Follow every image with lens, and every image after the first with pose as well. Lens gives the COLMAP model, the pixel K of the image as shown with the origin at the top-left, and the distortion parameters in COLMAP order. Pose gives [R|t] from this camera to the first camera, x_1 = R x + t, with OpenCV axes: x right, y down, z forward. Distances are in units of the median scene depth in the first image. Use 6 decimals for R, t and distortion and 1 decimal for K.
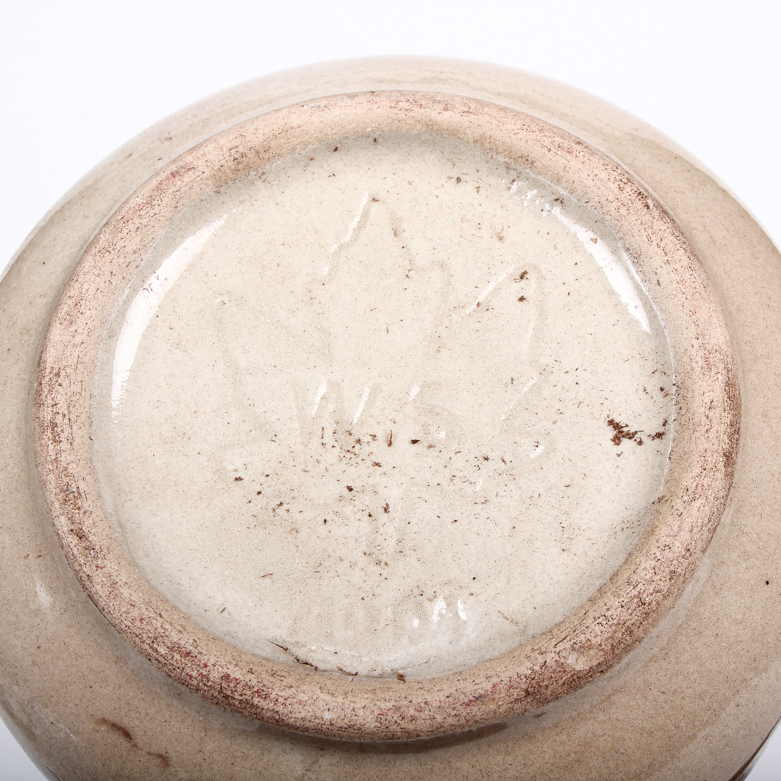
lens RADIAL K [[1462.5, 0, 390.5], [0, 1462.5, 390.5], [0, 0, 1]] dist [-0.117807, 0.140210]
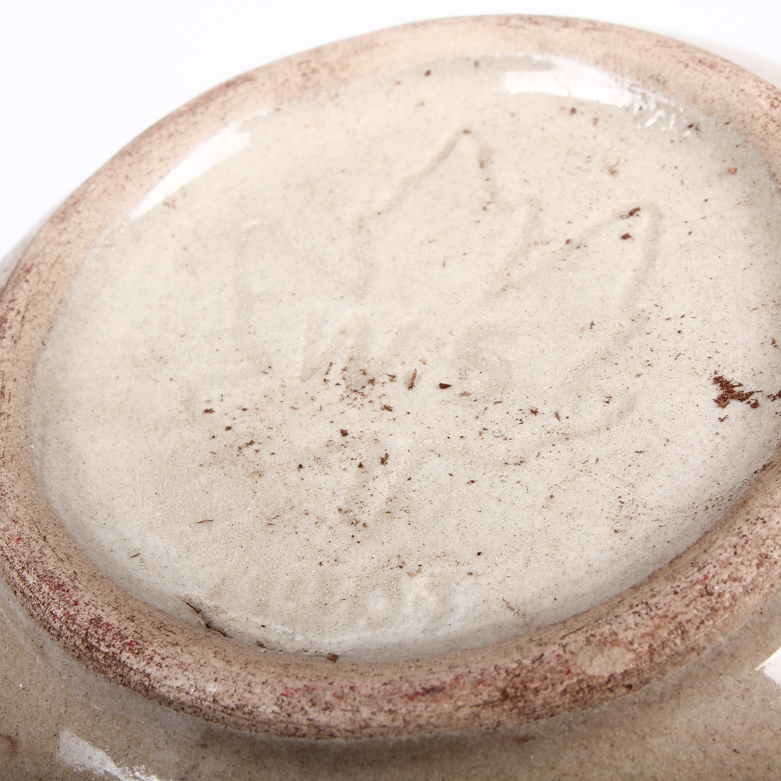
lens RADIAL K [[1462.5, 0, 390.5], [0, 1462.5, 390.5], [0, 0, 1]] dist [-0.117807, 0.140210]
pose [[0.958025, 0.081184, -0.274948, 0.194628], [-0.154302, 0.954319, -0.255863, 0.231238], [0.241617, 0.287548, 0.926789, 0.321954]]
